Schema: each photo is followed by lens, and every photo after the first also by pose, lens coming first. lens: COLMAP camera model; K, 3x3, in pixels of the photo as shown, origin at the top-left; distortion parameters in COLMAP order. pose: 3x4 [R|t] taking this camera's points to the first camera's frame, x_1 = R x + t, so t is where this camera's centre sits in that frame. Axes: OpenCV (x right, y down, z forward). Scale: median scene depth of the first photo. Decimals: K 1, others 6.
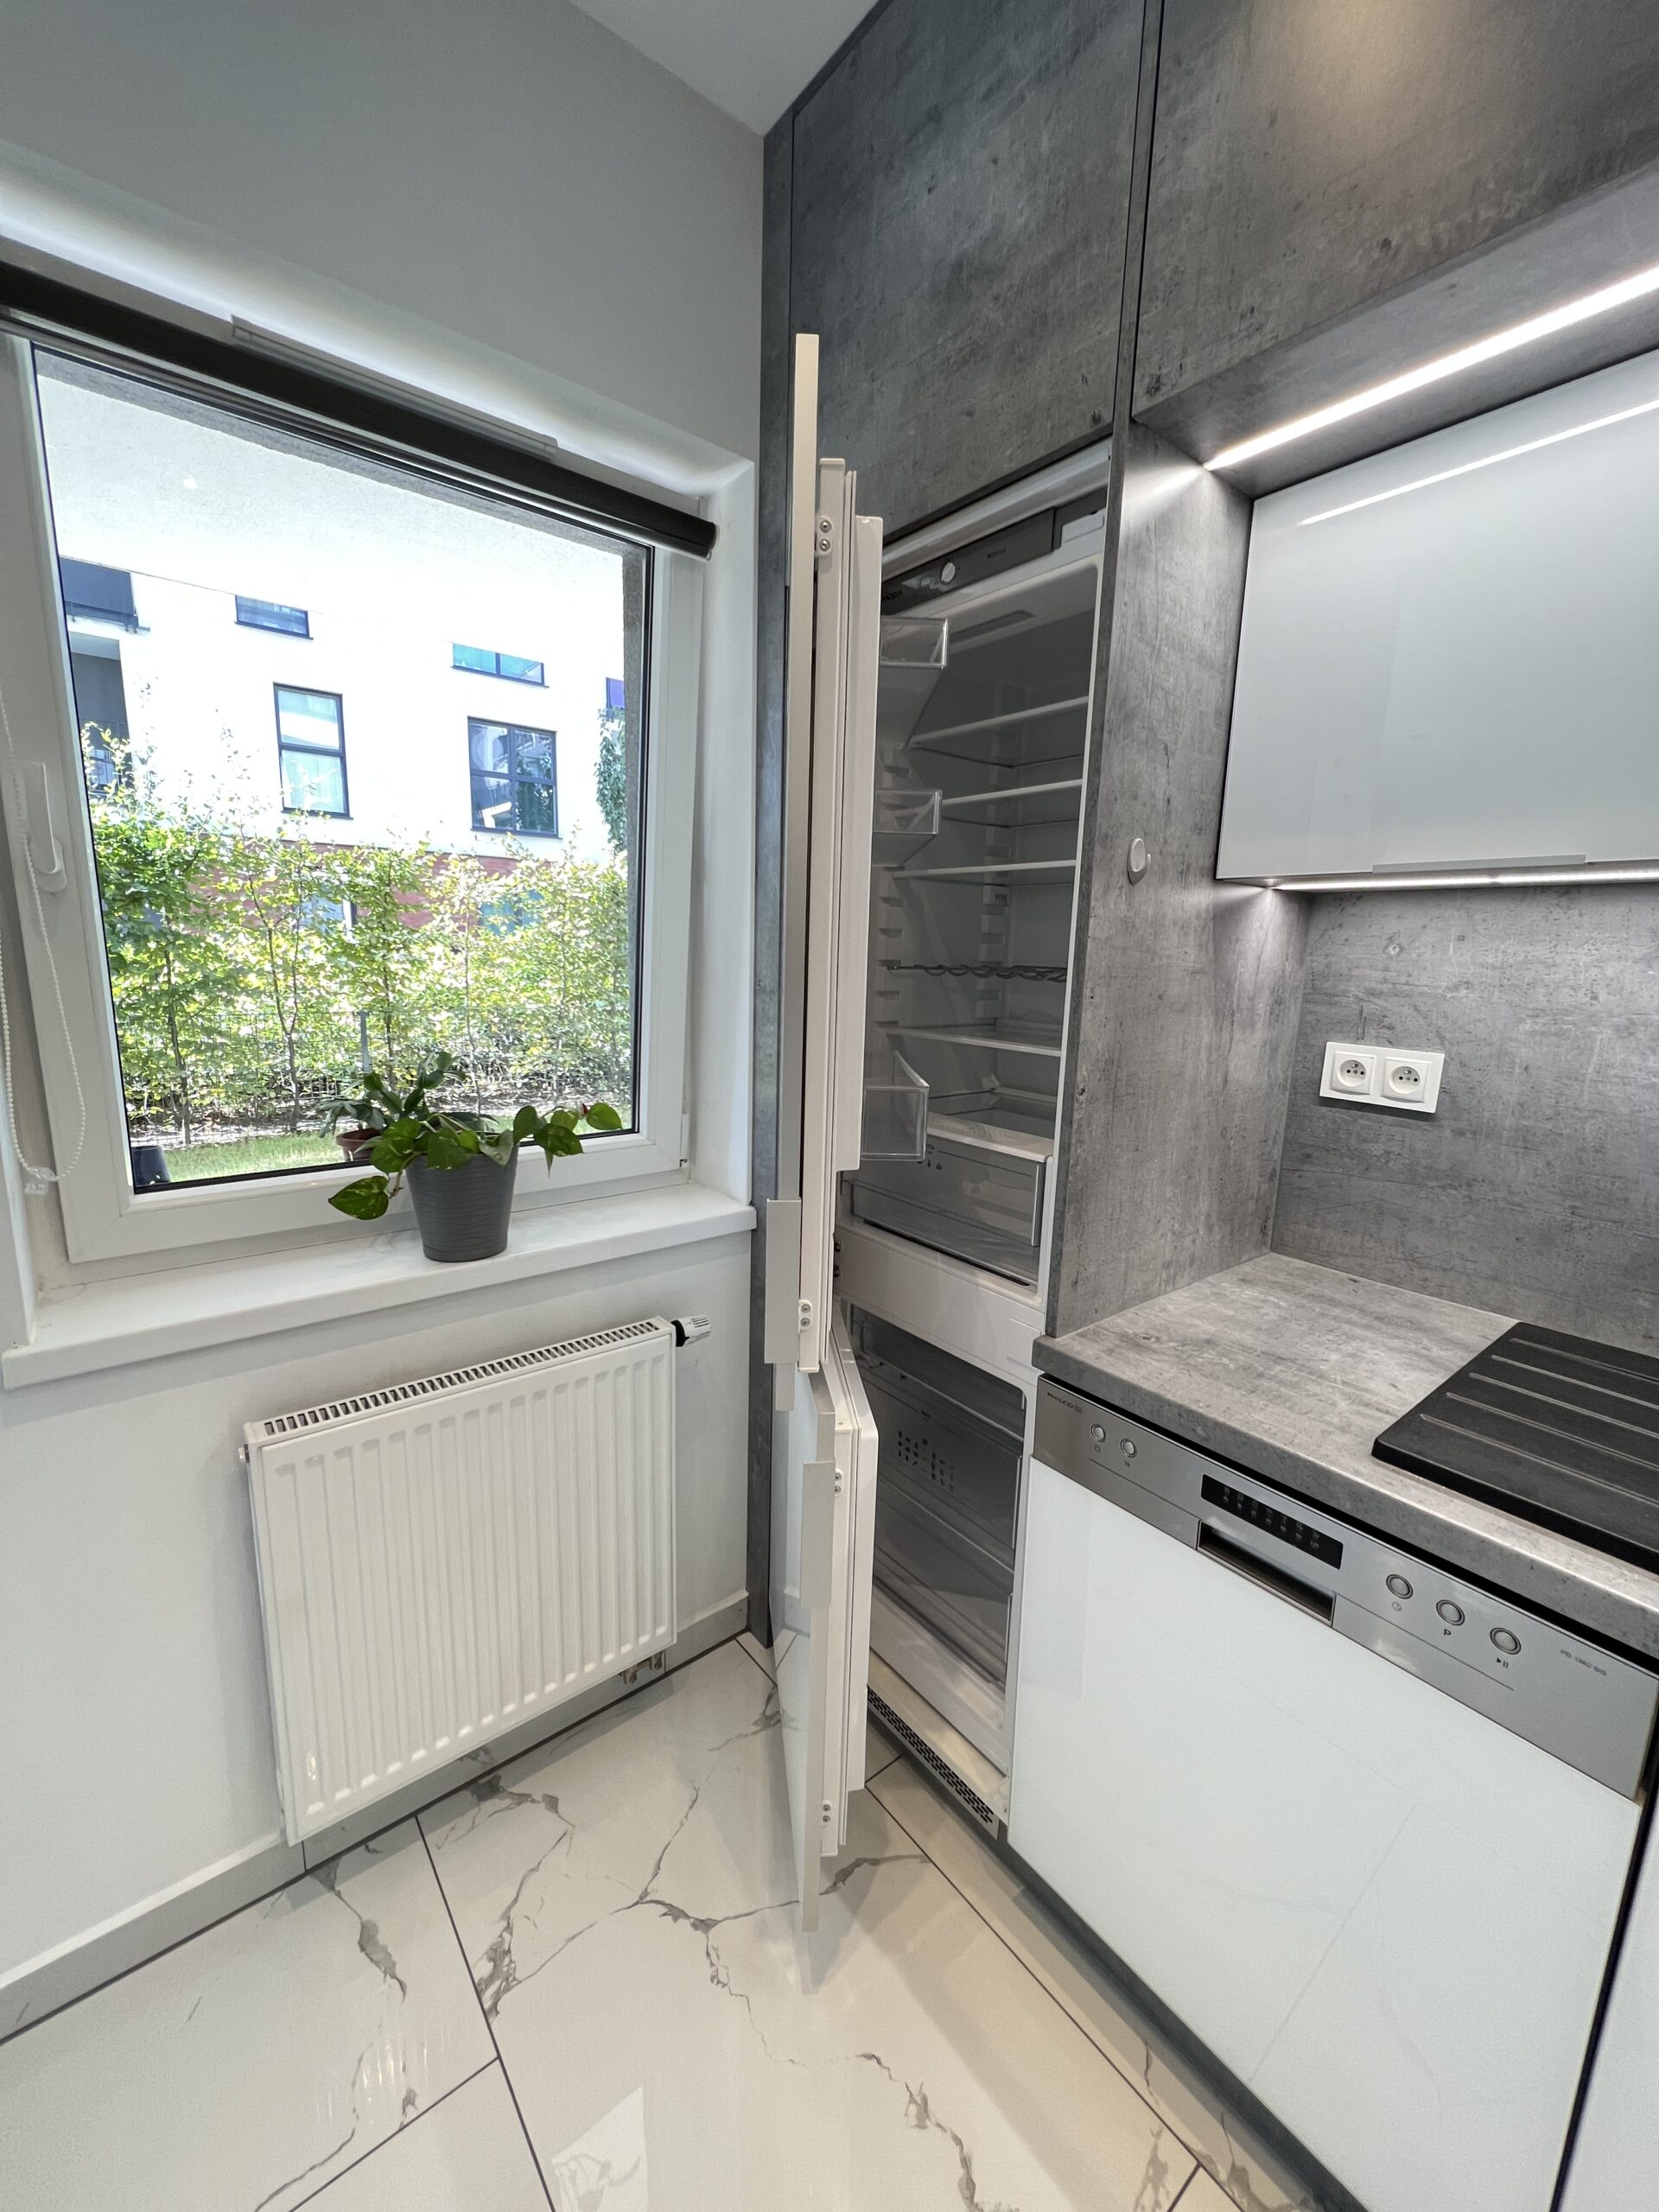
lens RADIAL K [[882.3, 0, 819.2], [0, 882.3, 1105.3], [0, 0, 1]] dist [-0.001393, 0.000555]
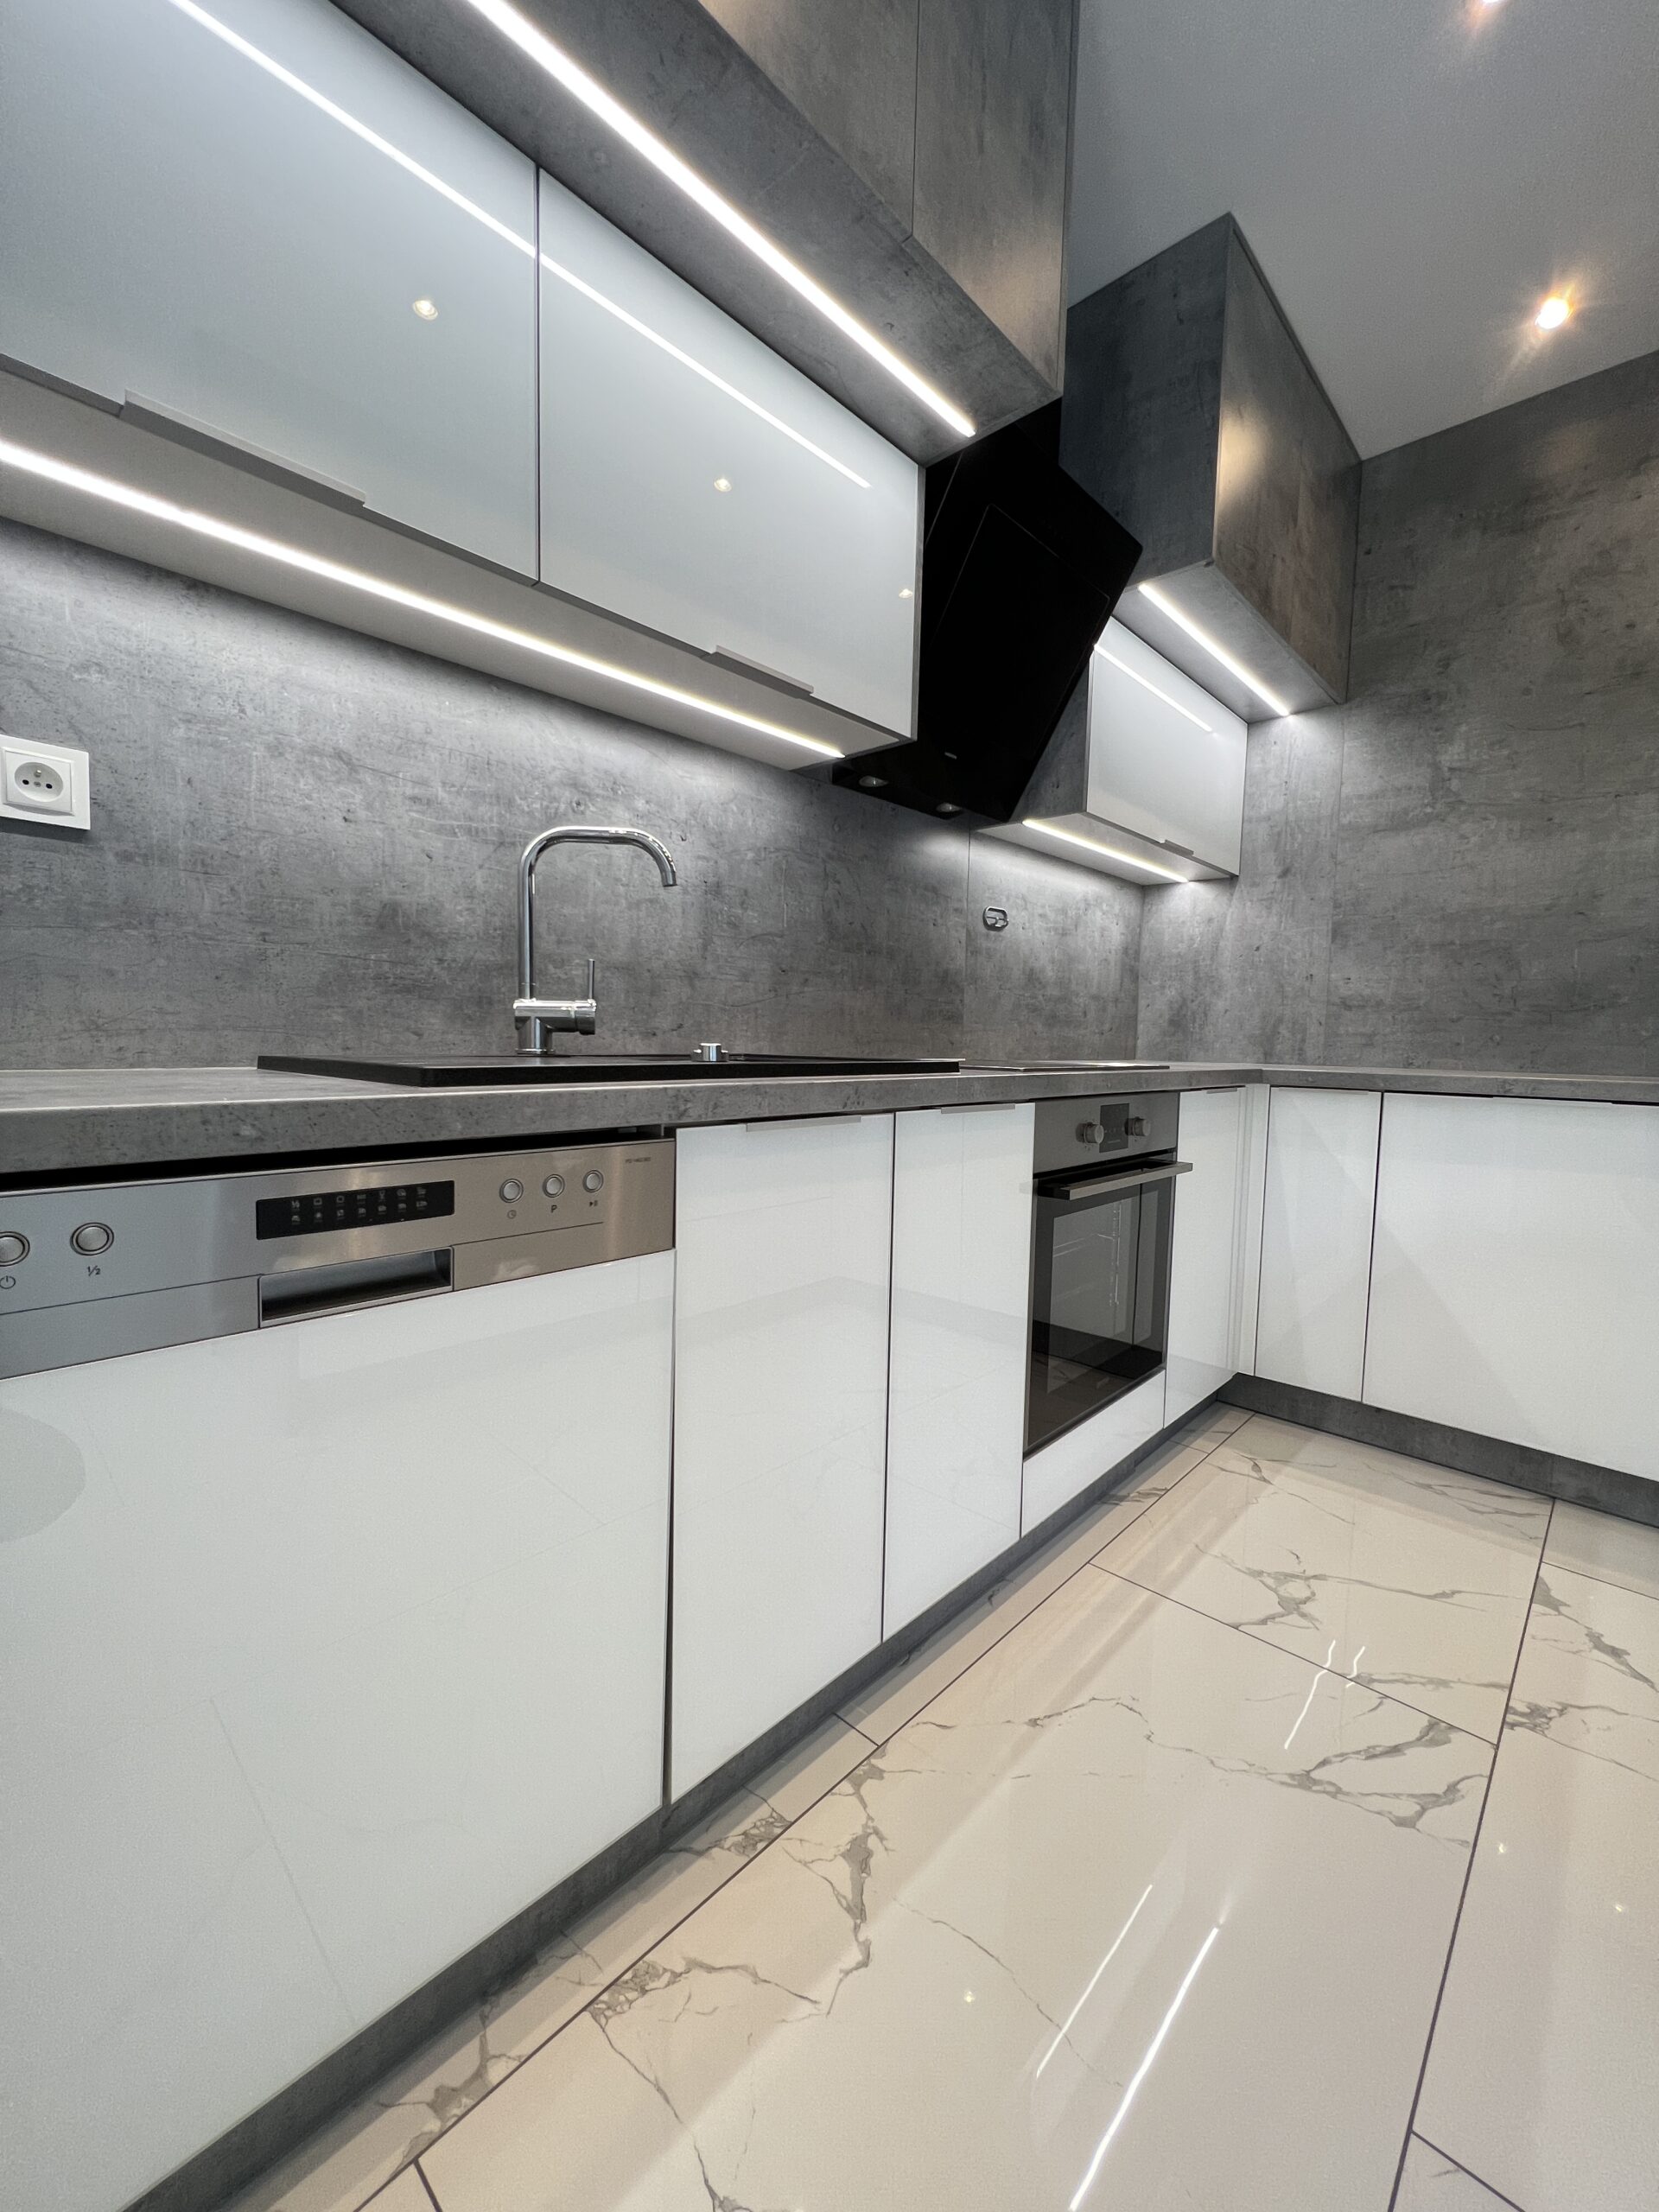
lens RADIAL K [[882.3, 0, 830.5], [0, 882.3, 1106.5], [0, 0, 1]] dist [-0.001393, 0.000555]
pose [[-0.145578, -0.103044, 0.983966, -0.210192], [0.152132, 0.980401, 0.125179, 0.268781], [-0.977580, 0.167916, -0.127048, 0.528713]]
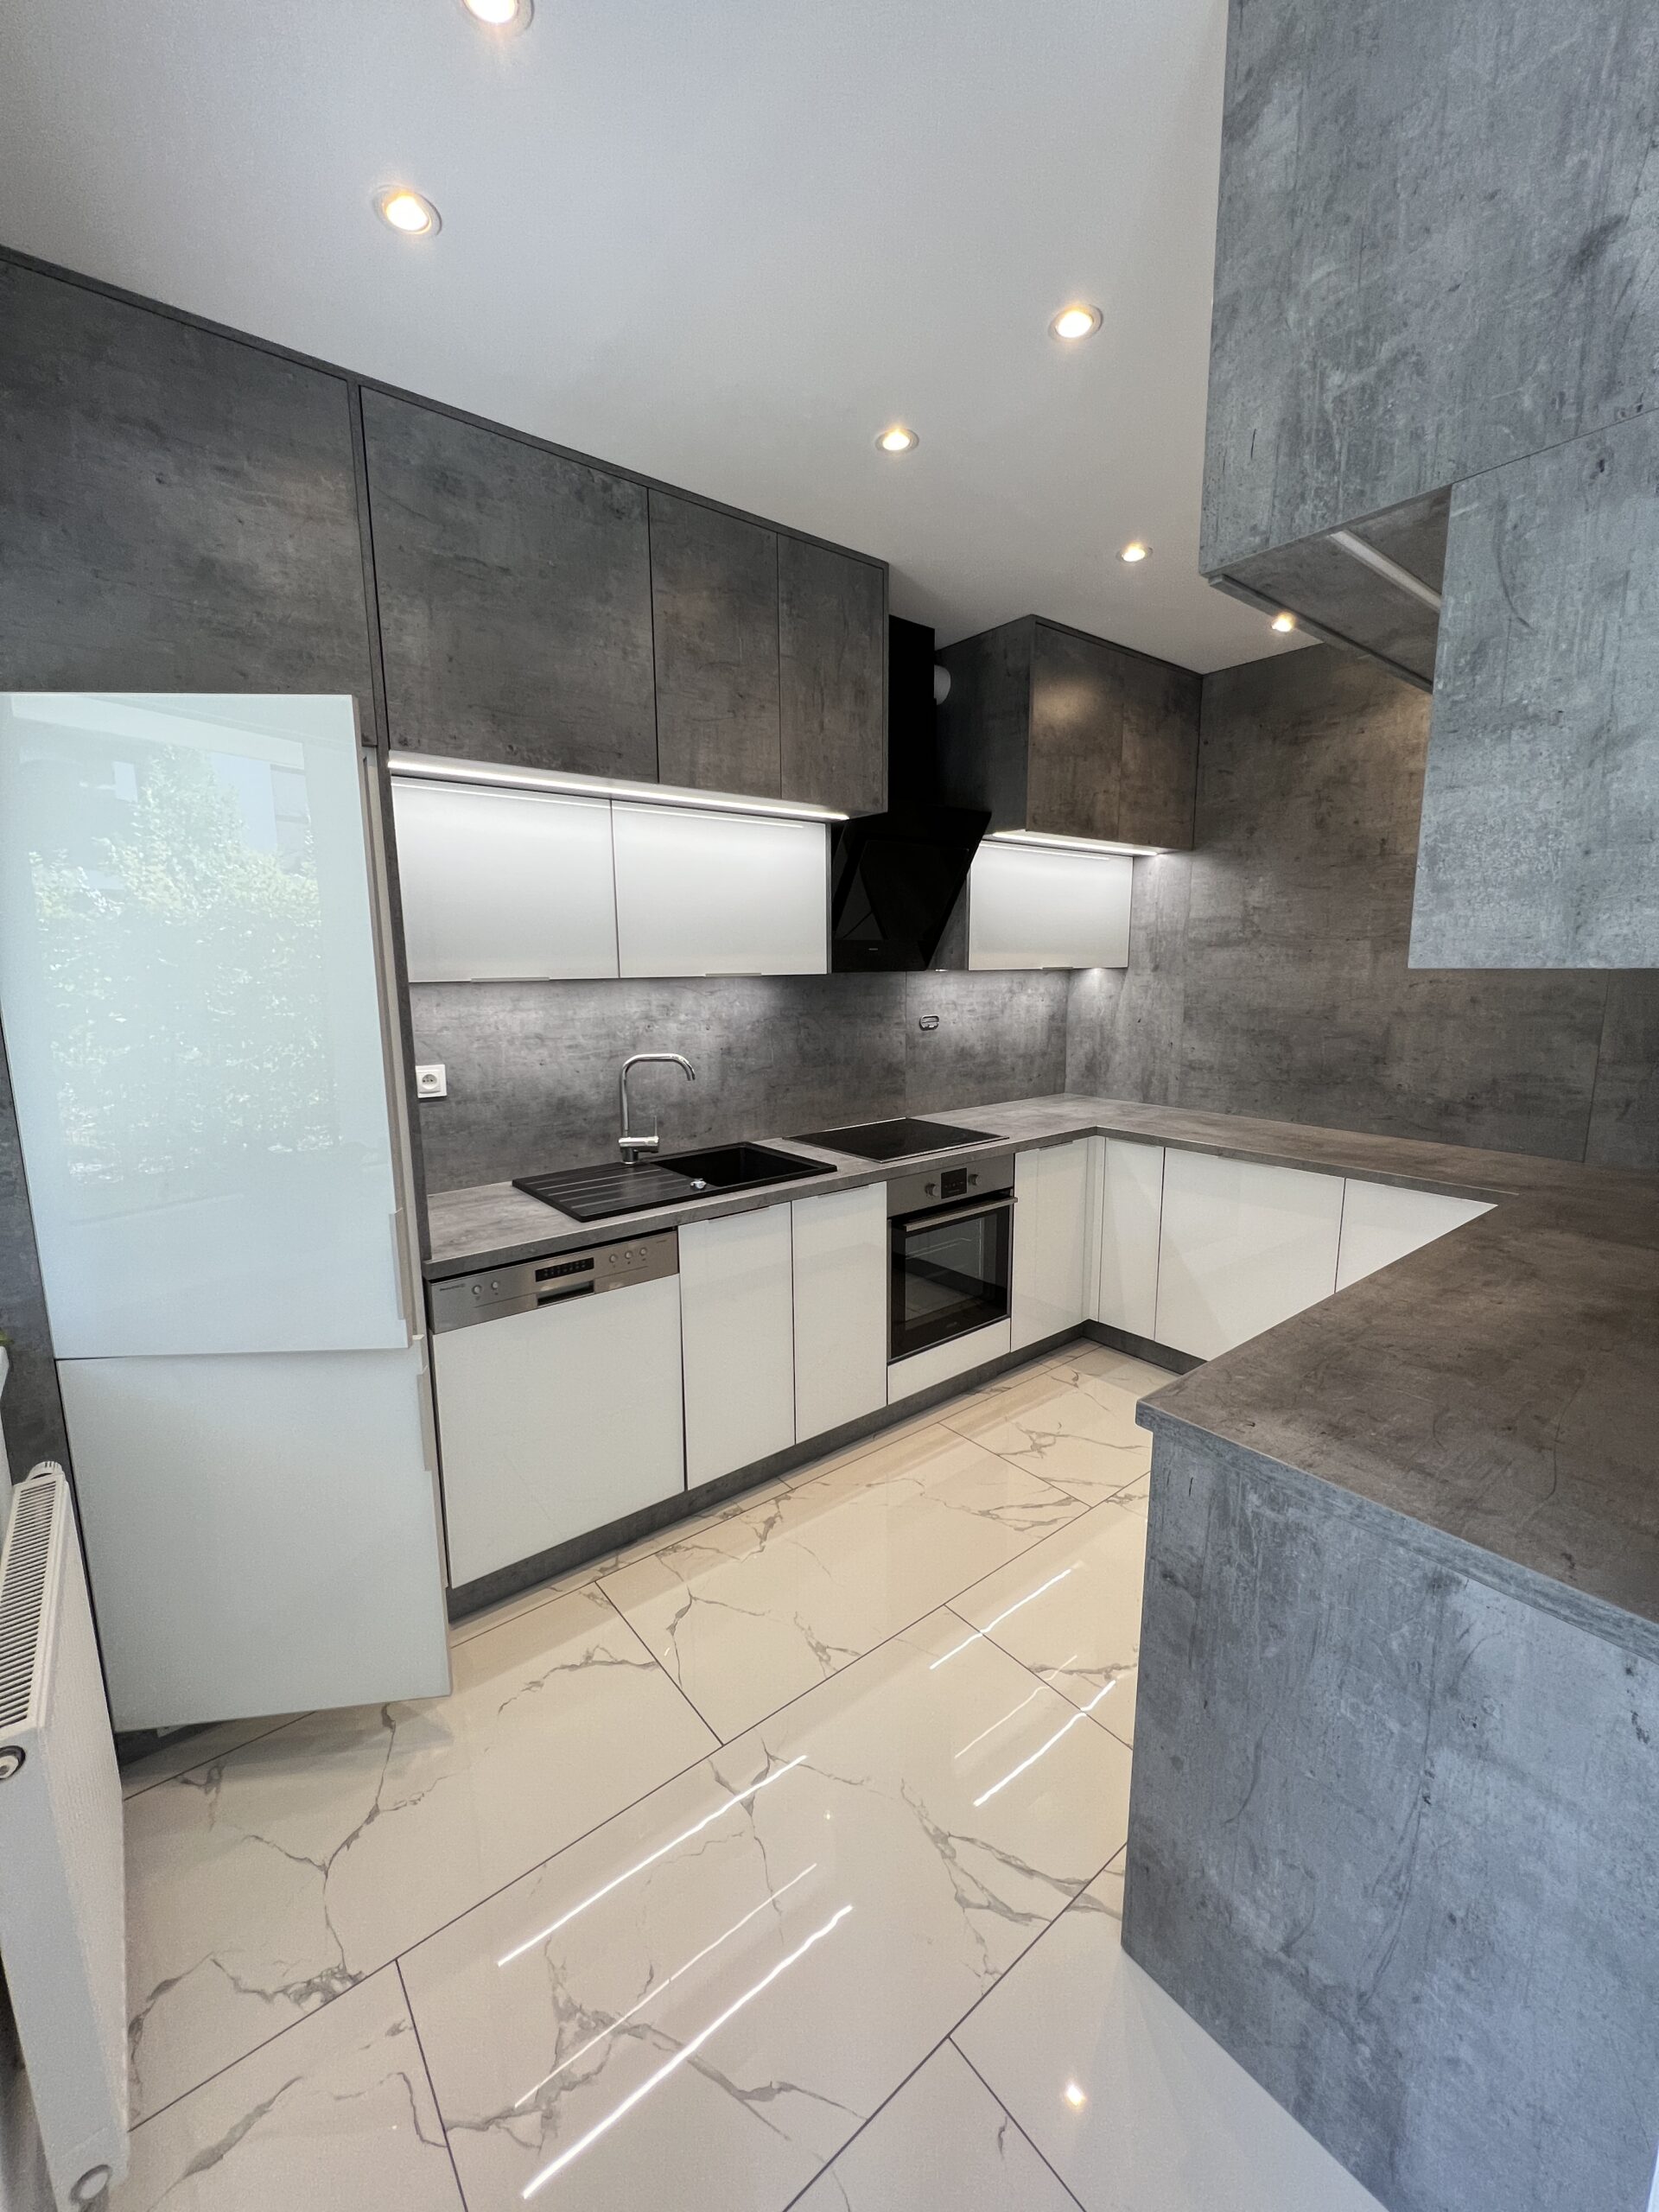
lens RADIAL K [[882.3, 0, 832.0], [0, 882.3, 1104.8], [0, 0, 1]] dist [-0.001393, 0.000555]
pose [[-0.002266, -0.185439, 0.982653, -1.265206], [0.187271, 0.965192, 0.182575, -0.175099], [-0.982306, 0.184436, 0.032541, 0.128655]]
